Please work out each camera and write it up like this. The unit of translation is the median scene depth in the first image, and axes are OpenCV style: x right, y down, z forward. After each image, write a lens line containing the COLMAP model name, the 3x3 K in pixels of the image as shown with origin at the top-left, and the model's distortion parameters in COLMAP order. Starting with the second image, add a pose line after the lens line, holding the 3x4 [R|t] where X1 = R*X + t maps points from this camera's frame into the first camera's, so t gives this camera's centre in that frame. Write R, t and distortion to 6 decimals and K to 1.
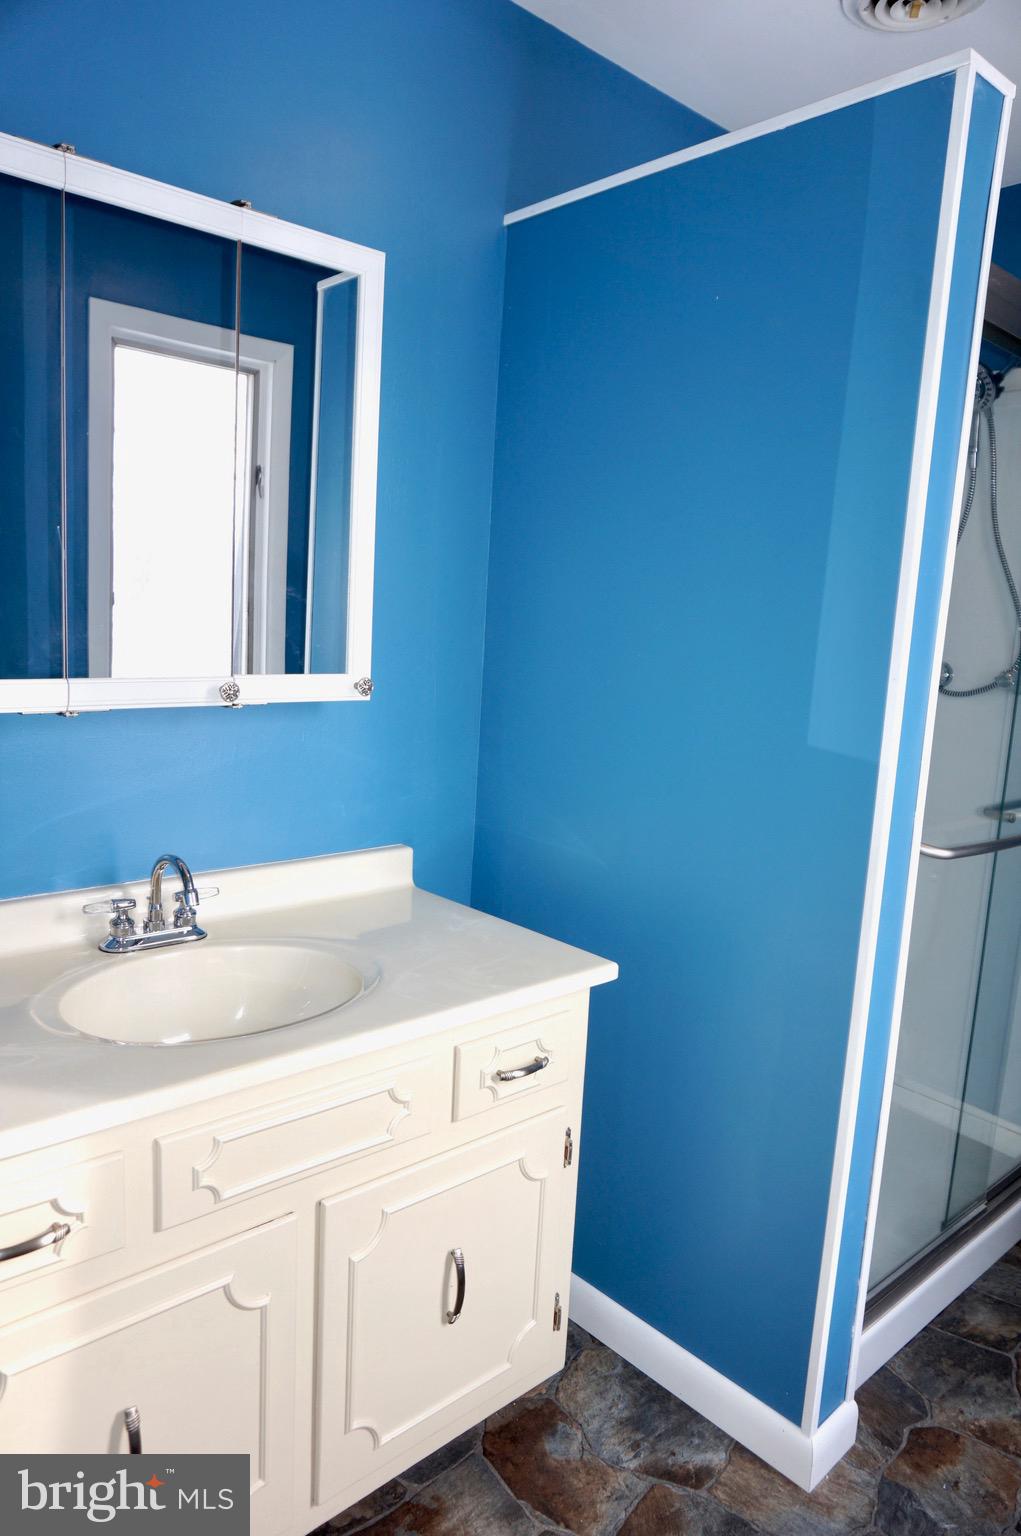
lens RADIAL K [[1038.1, 0, 510.1], [0, 1038.1, 754.4], [0, 0, 1]] dist [-0.046527, 0.036764]
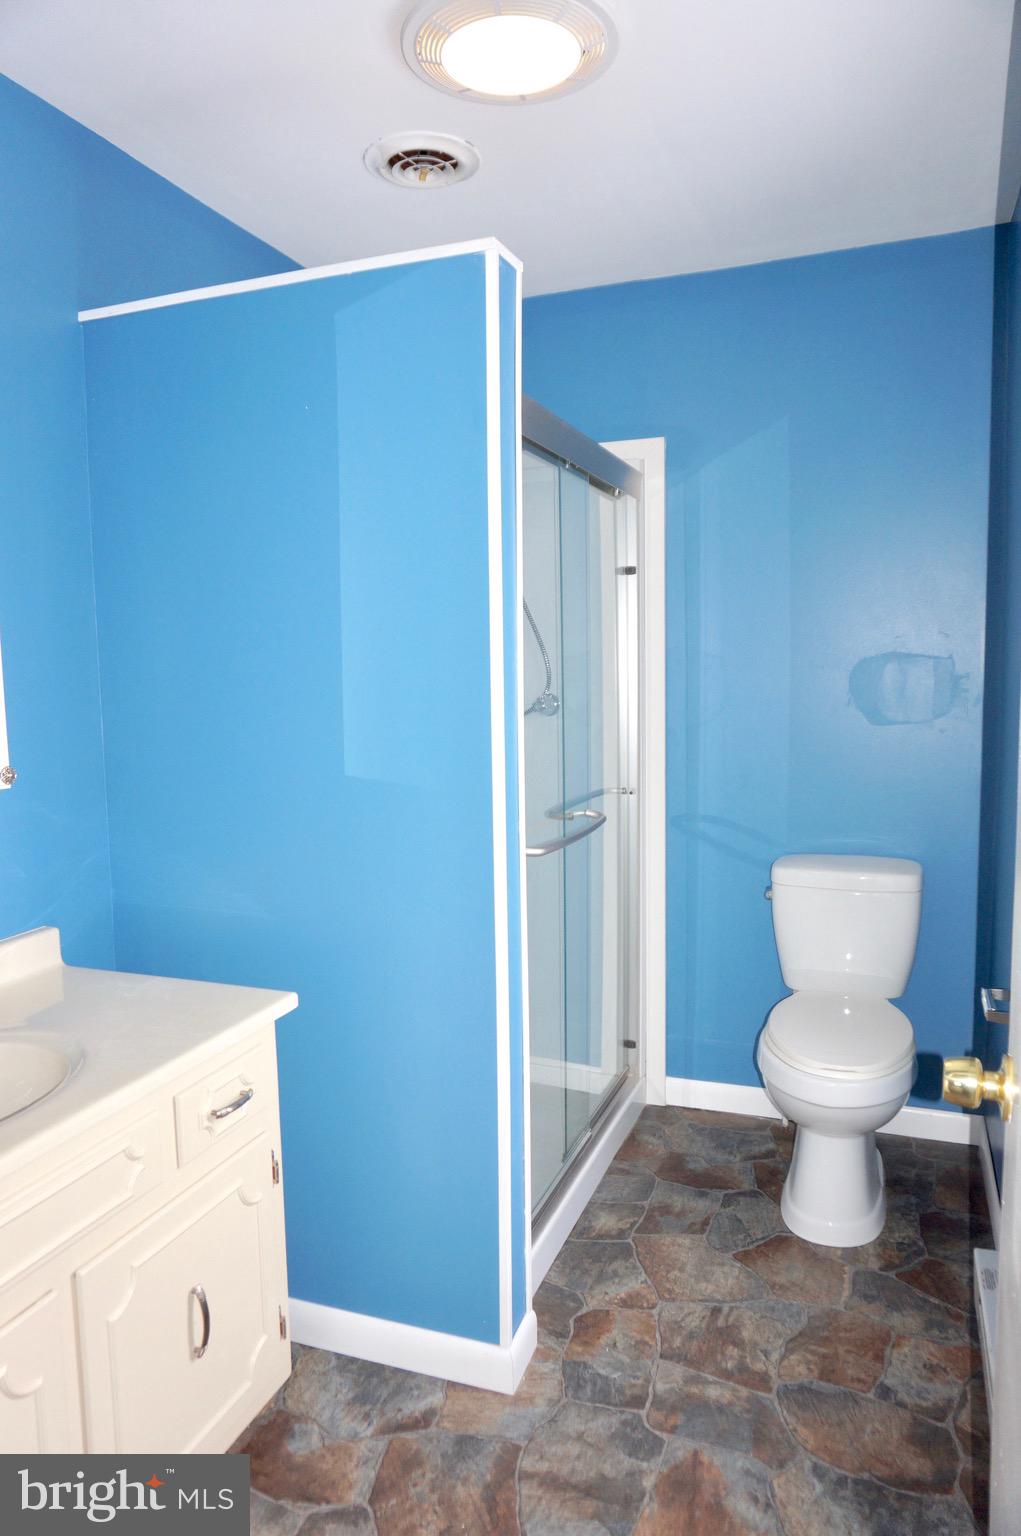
lens RADIAL K [[1038.1, 0, 510.1], [0, 1038.1, 754.4], [0, 0, 1]] dist [-0.046527, 0.036764]
pose [[0.889686, -0.112958, 0.442380, -0.153418], [0.128943, 0.991633, -0.006117, -0.017539], [-0.437987, 0.062484, 0.896807, -0.122016]]
